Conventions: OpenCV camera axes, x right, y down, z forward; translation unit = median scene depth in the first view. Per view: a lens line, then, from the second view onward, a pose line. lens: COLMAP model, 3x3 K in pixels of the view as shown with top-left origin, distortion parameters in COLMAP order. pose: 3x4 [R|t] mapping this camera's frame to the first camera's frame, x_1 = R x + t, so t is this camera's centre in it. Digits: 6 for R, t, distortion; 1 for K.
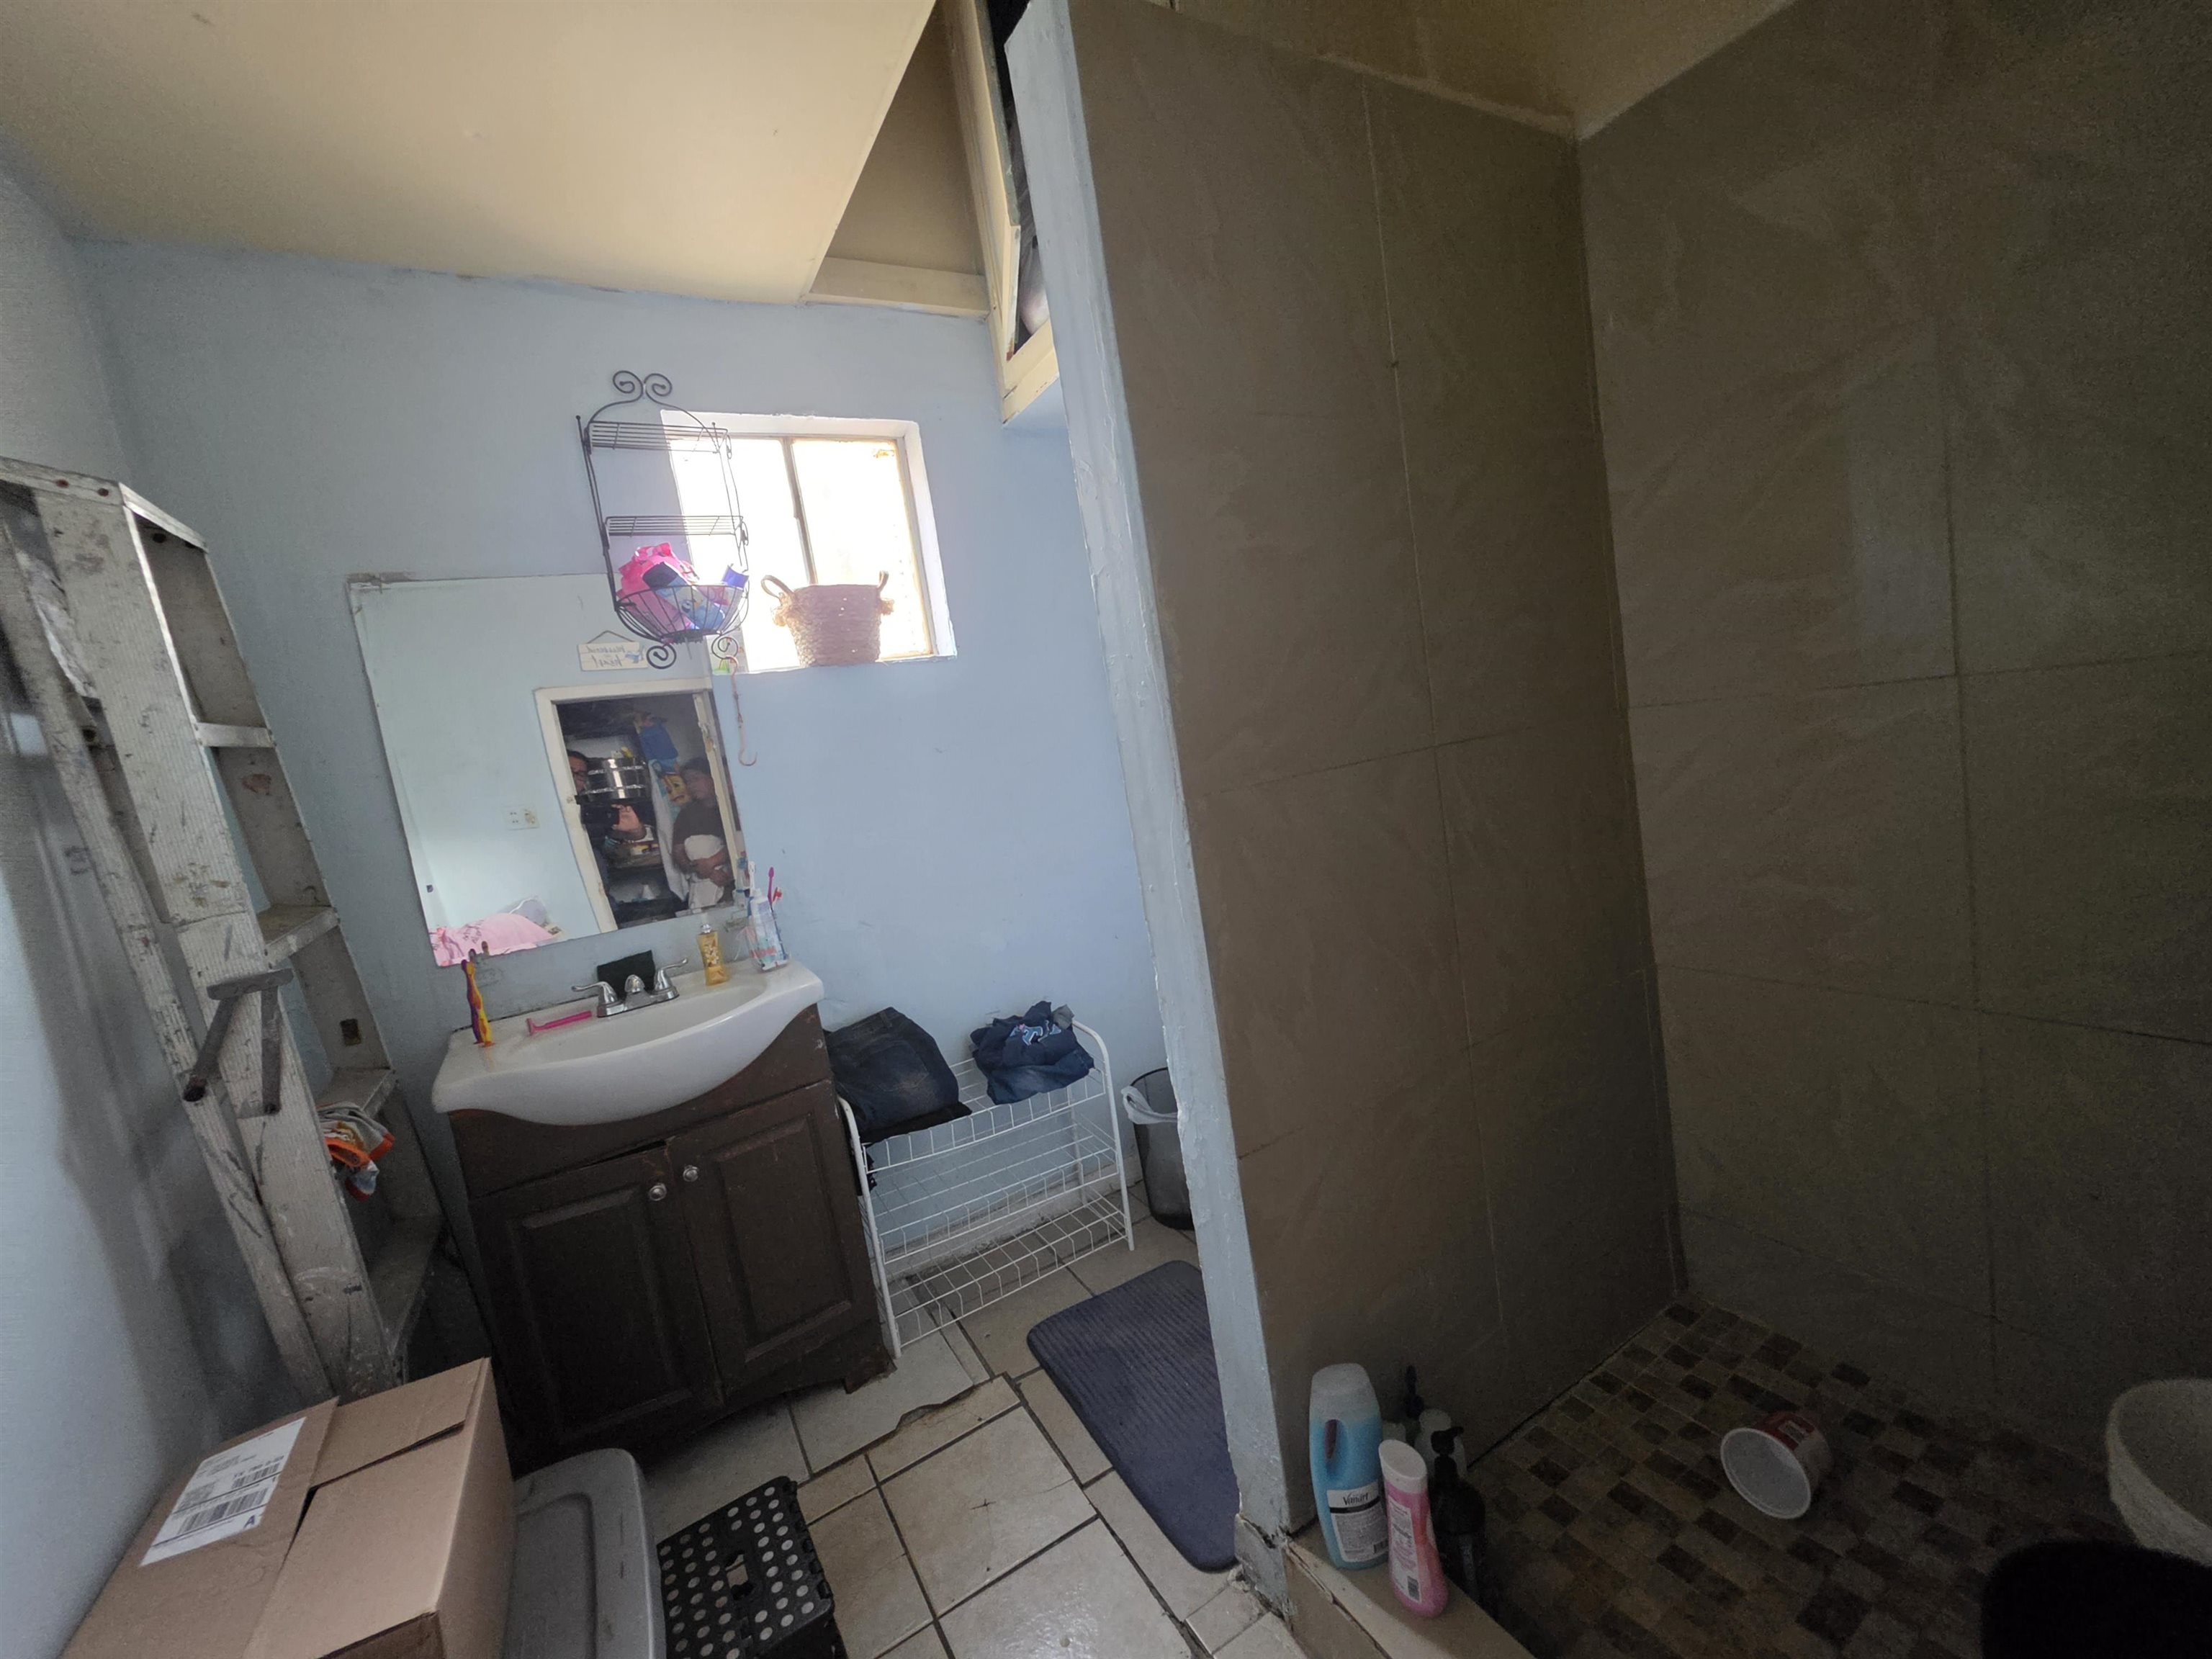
lens RADIAL K [[882.0, 0, 1100.5], [0, 882.0, 803.6], [0, 0, 1]] dist [0.008605, -0.000416]
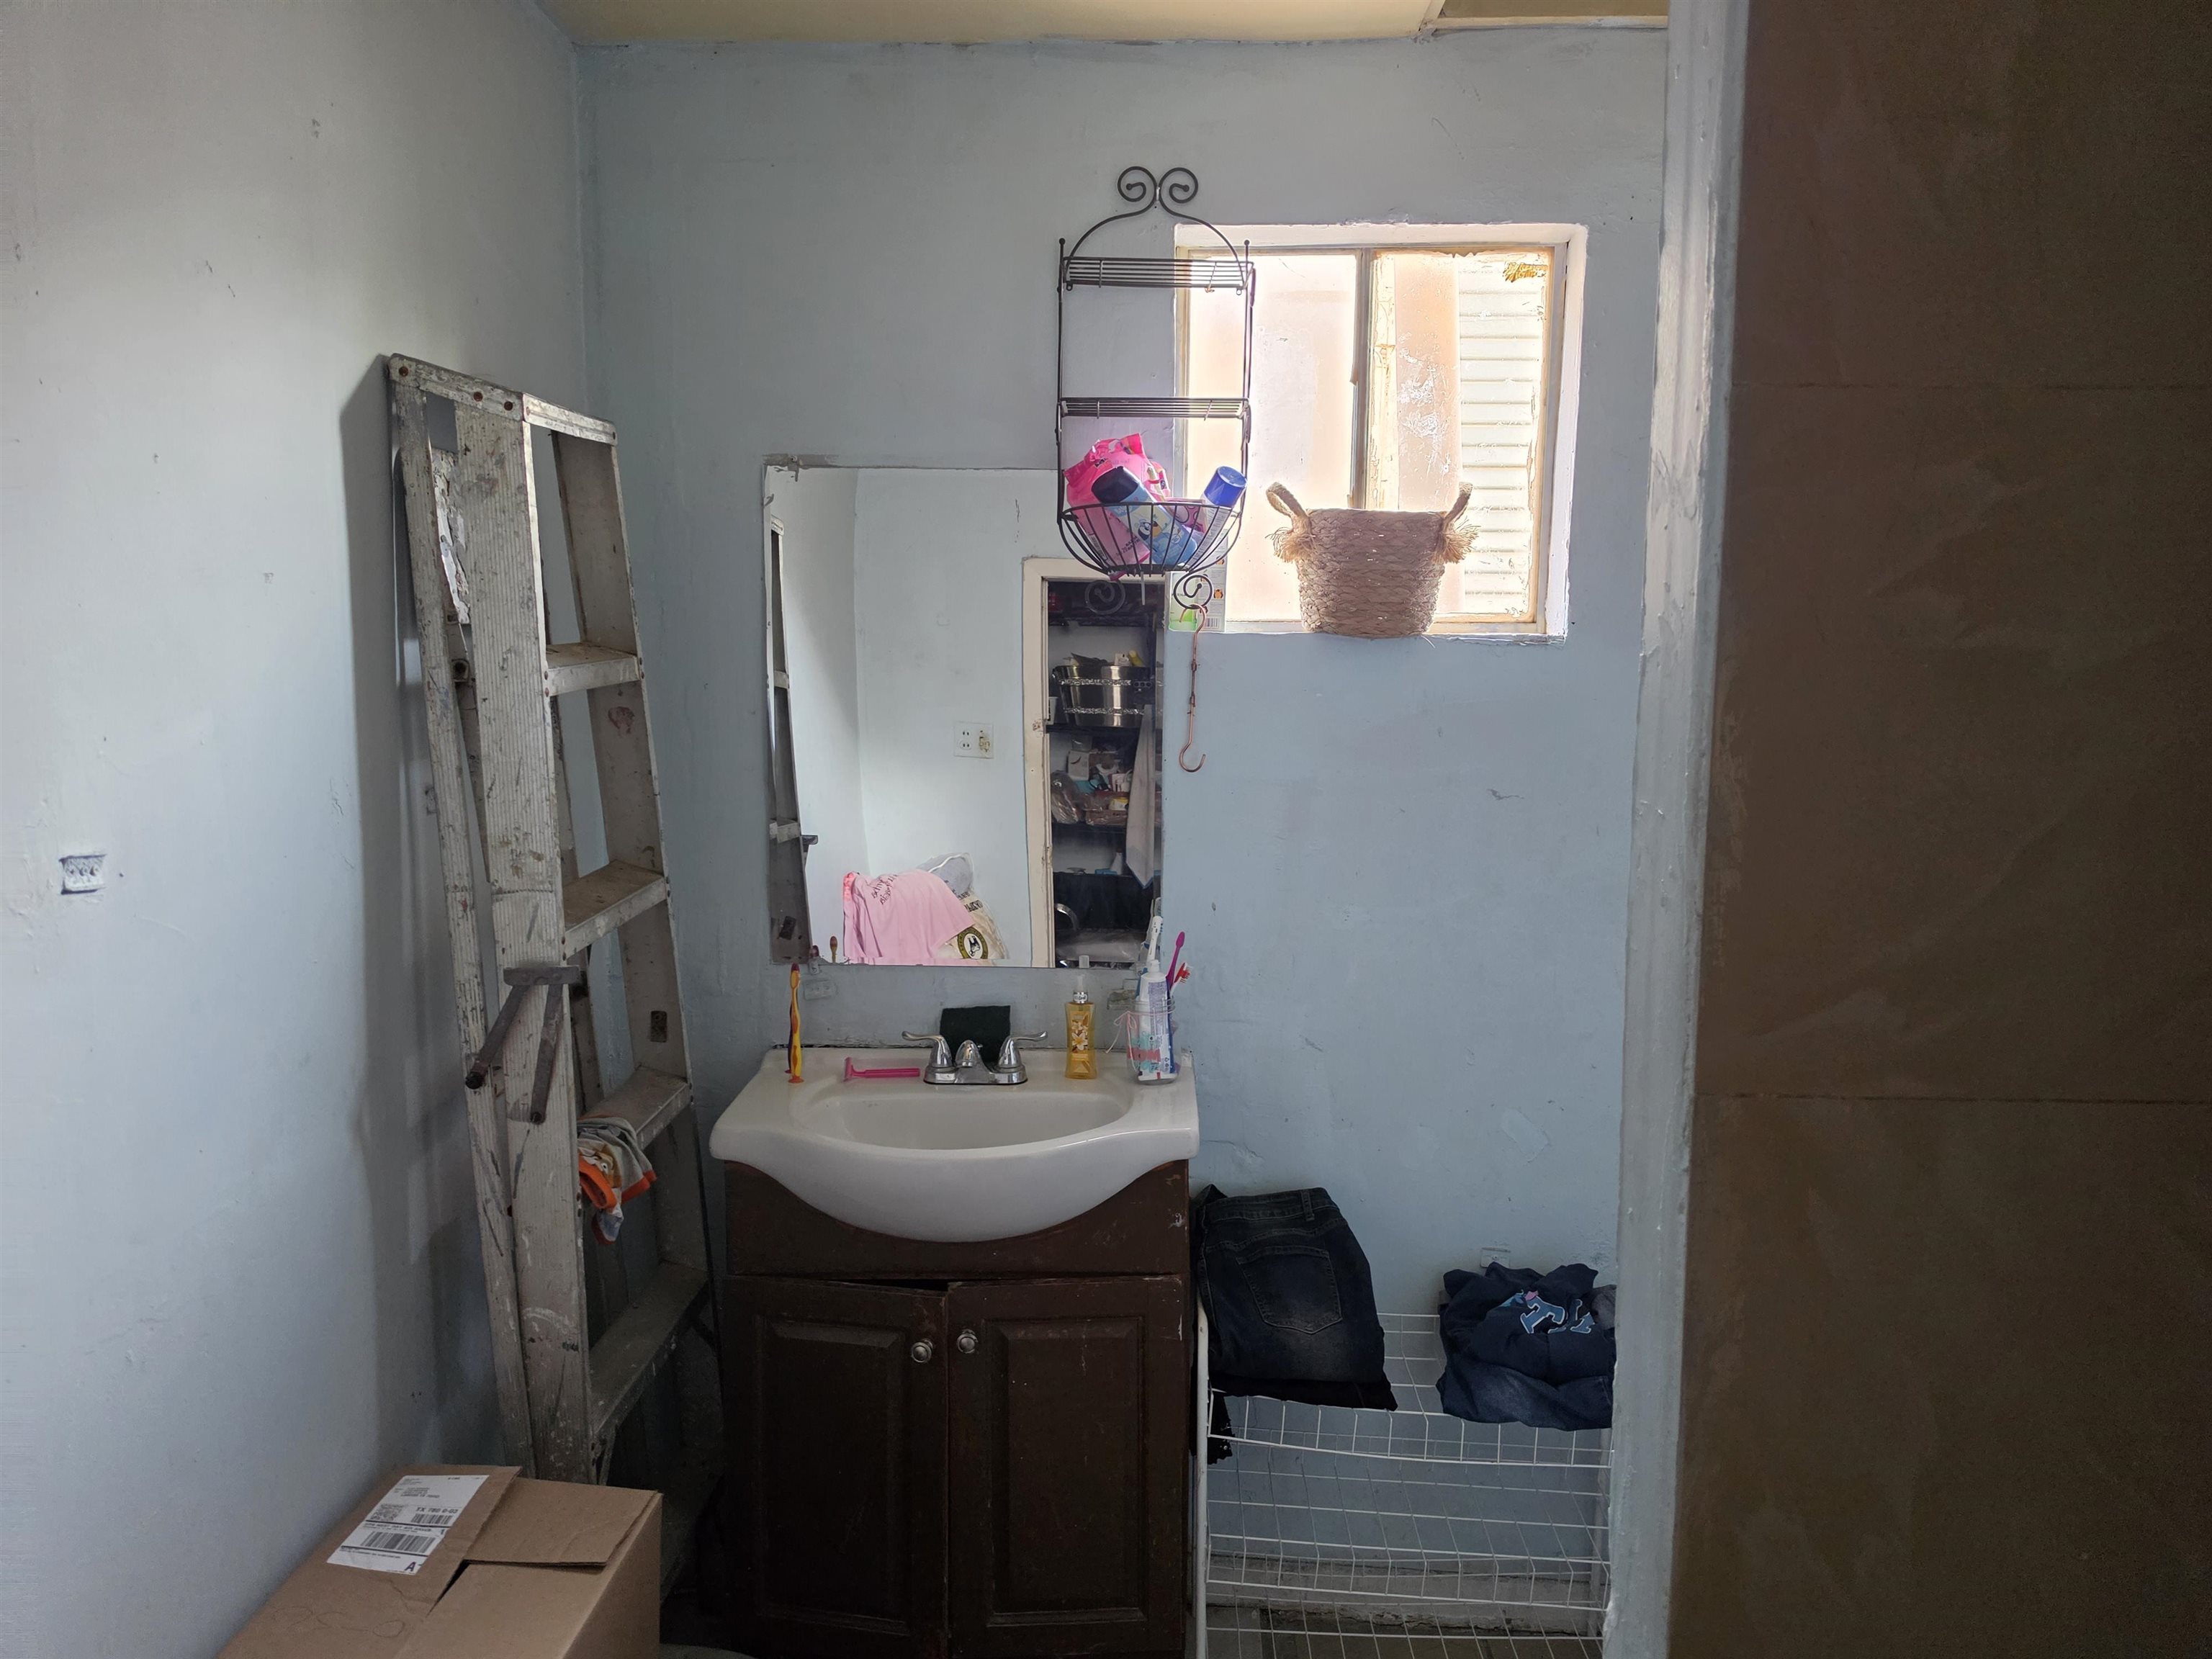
lens RADIAL K [[1508.9, 0, 1106.0], [0, 1508.9, 829.5], [0, 0, 1]] dist [0.132328, -0.185851]
pose [[0.842238, 0.215721, -0.494065, 0.179456], [-0.191617, 0.976396, 0.099668, -0.153607], [0.503904, 0.010727, 0.863693, -0.018643]]
